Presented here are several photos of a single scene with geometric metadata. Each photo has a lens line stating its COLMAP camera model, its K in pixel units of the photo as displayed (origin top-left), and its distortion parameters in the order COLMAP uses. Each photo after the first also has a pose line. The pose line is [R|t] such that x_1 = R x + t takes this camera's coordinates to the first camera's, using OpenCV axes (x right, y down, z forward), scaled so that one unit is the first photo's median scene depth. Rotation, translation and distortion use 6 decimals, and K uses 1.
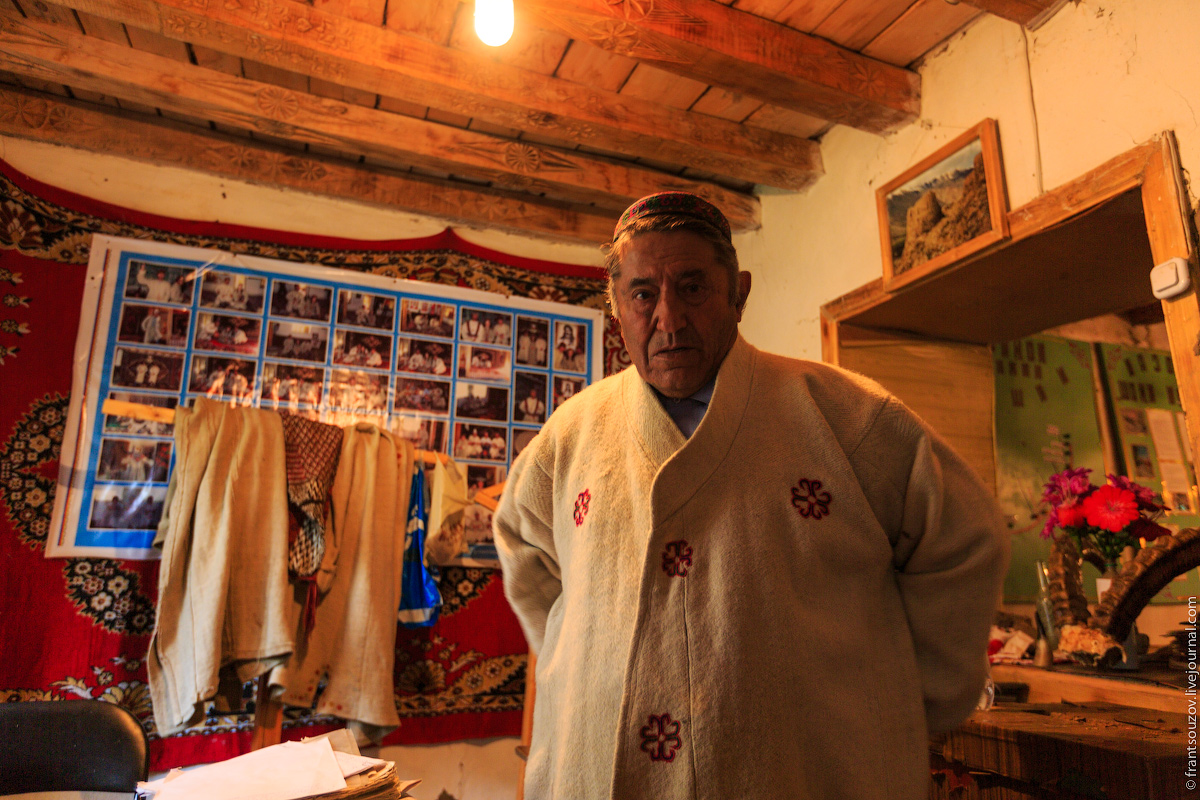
lens RADIAL K [[877.3, 0, 600.0], [0, 877.3, 400.0], [0, 0, 1]] dist [0.000716, -0.000577]
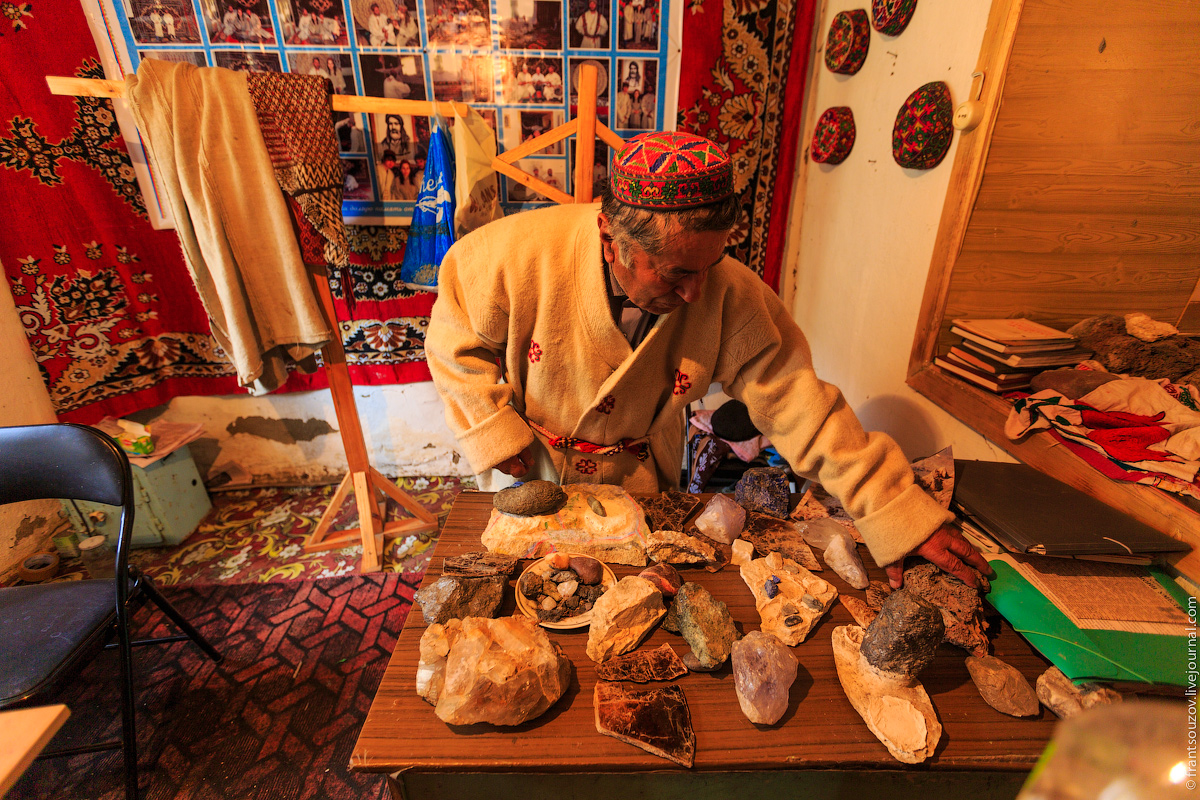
lens RADIAL K [[531.8, 0, 602.3], [0, 531.8, 399.1], [0, 0, 1]] dist [0.000971, 0.000462]
pose [[0.943112, 0.131779, -0.305244, 0.152169], [0.083382, 0.795007, 0.600843, -0.014349], [0.321849, -0.592114, 0.738792, 0.495294]]
